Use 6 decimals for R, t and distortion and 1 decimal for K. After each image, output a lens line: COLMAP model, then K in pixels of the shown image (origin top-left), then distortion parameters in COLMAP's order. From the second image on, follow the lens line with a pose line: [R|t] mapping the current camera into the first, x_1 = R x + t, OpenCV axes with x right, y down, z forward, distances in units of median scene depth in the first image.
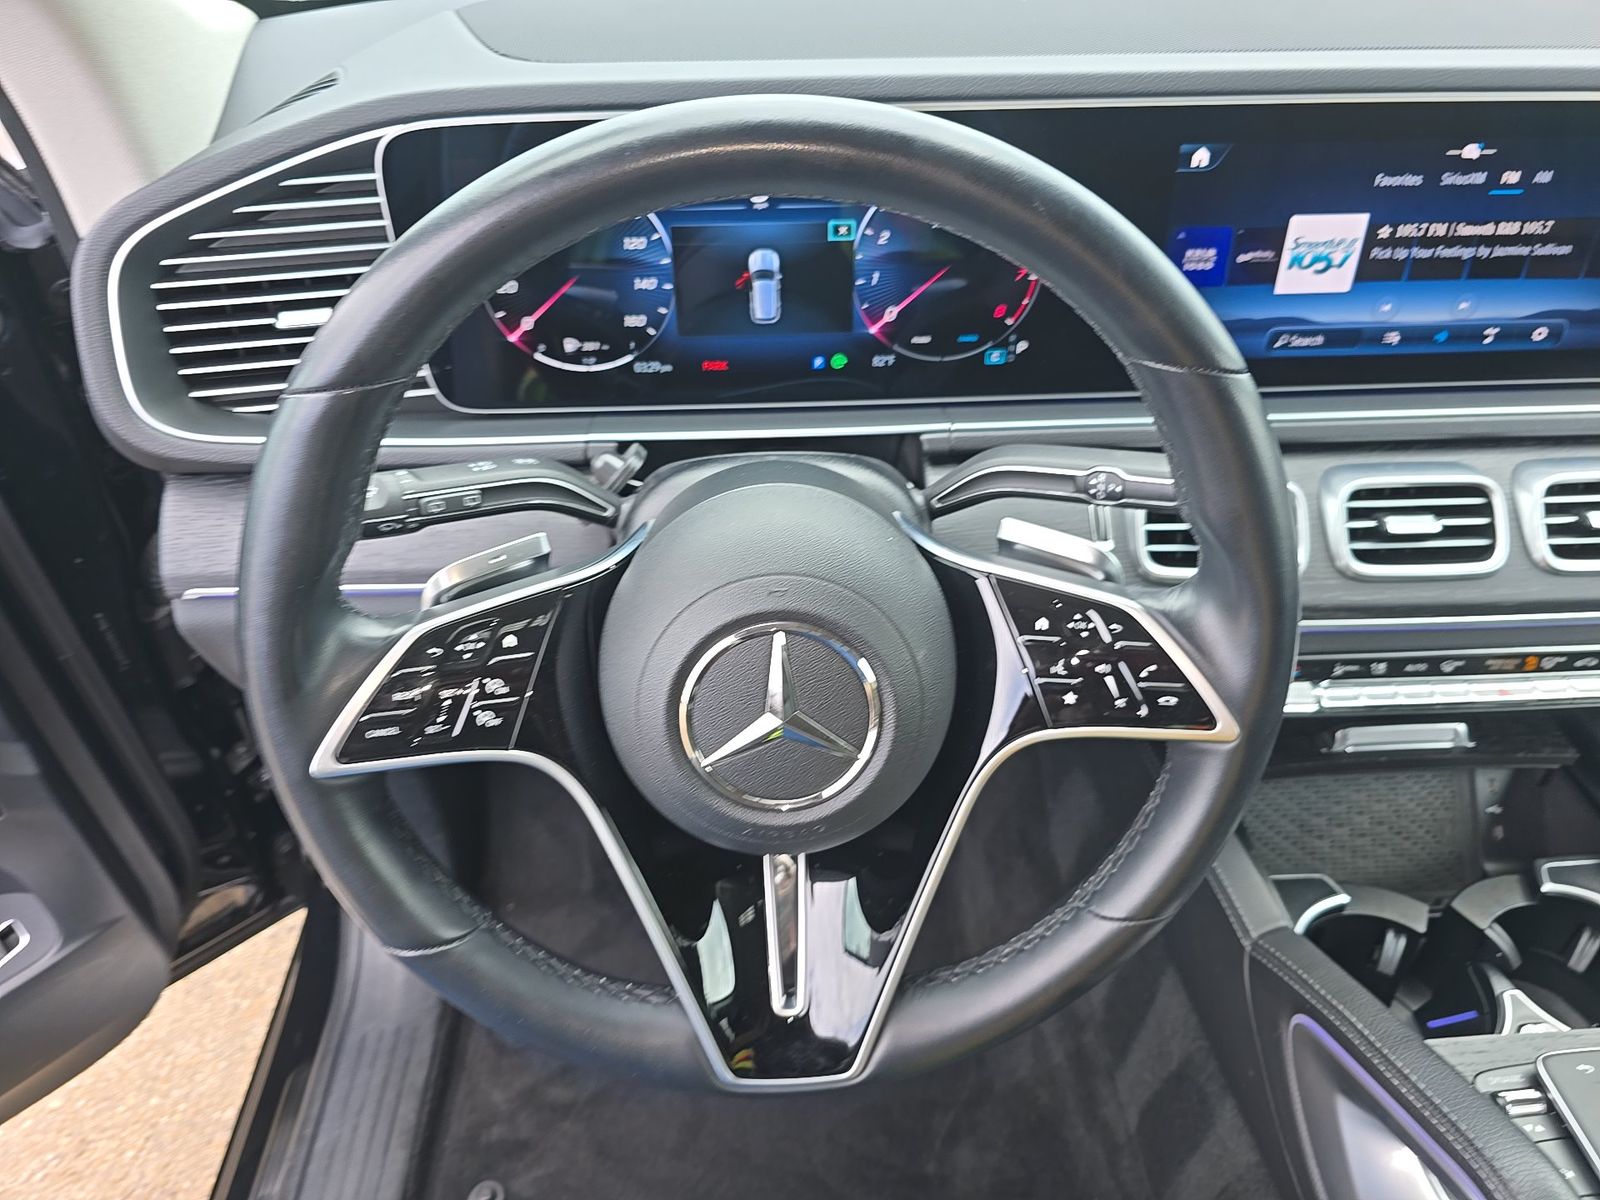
lens RADIAL K [[1059.5, 0, 799.6], [0, 1059.5, 600.3], [0, 0, 1]] dist [0.005249, -0.025346]
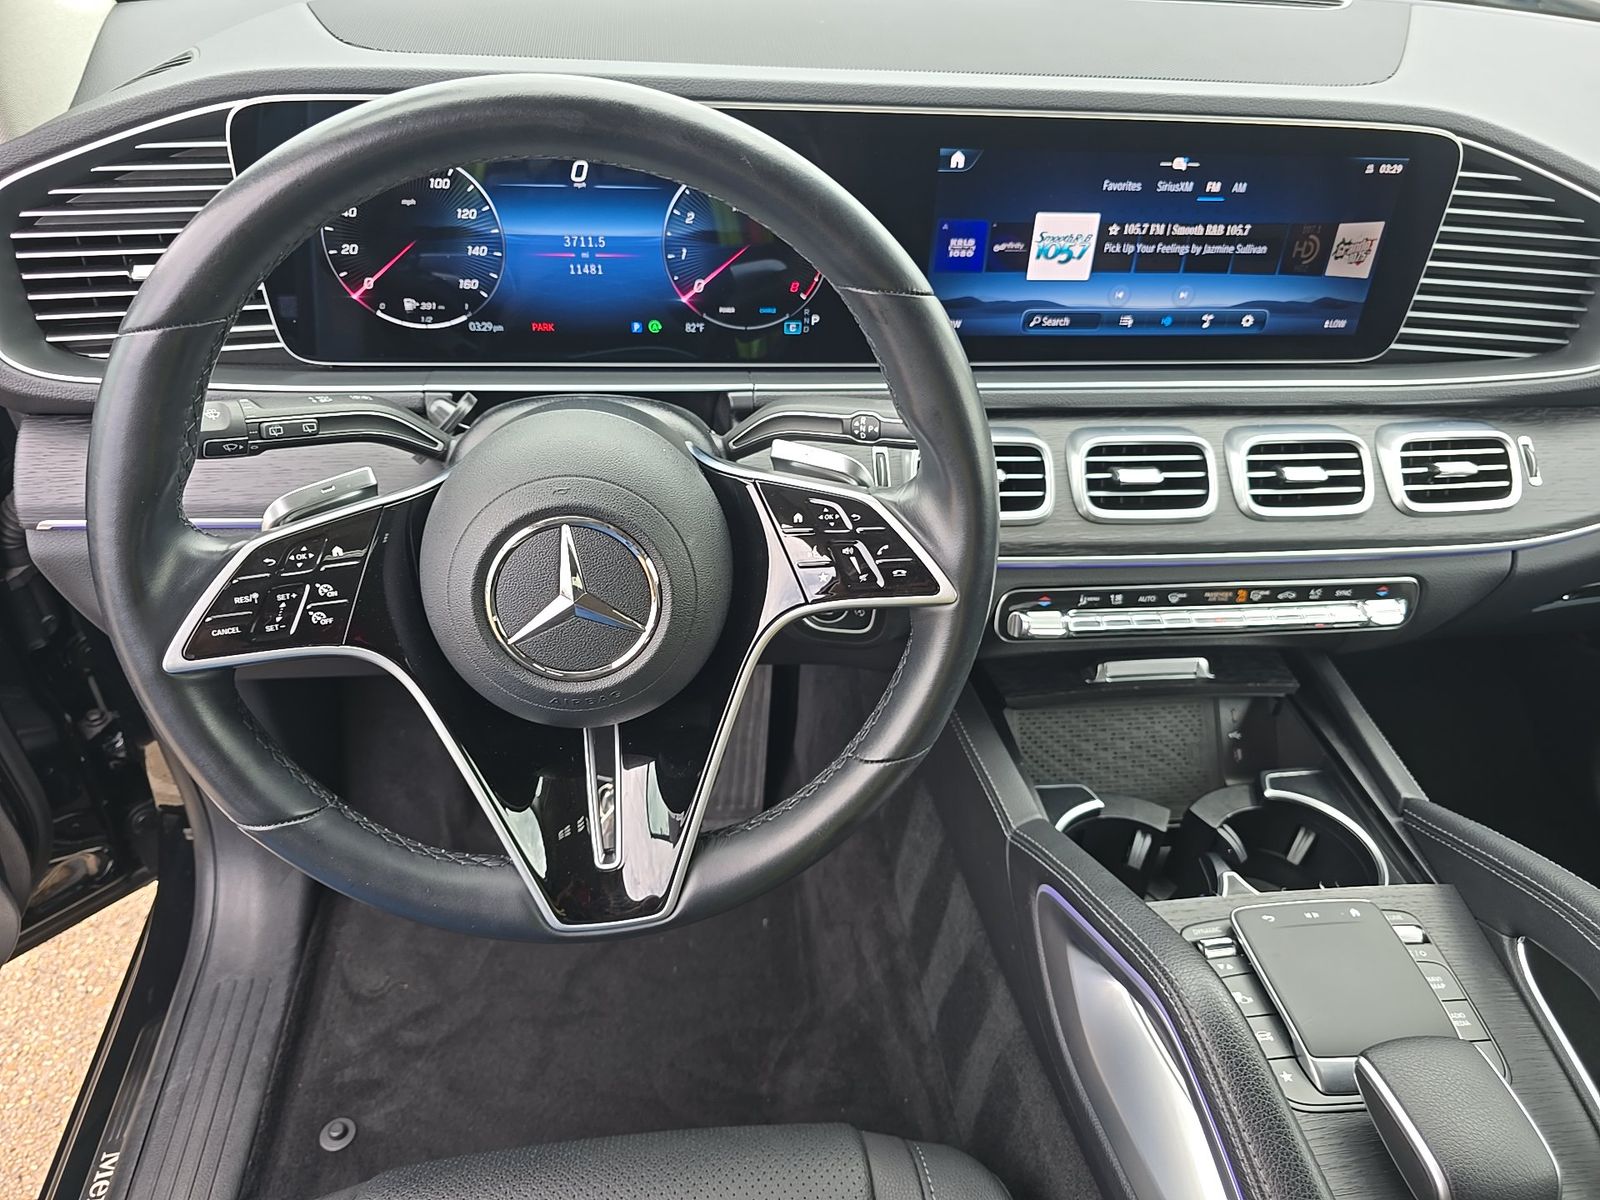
lens RADIAL K [[1059.5, 0, 806.4], [0, 1059.5, 608.1], [0, 0, 1]] dist [0.005249, -0.025346]
pose [[0.994385, 0.000452, 0.105826, 0.080080], [0.001121, 0.999890, -0.014800, 0.093867], [-0.105821, 0.014835, 0.994275, -0.143055]]
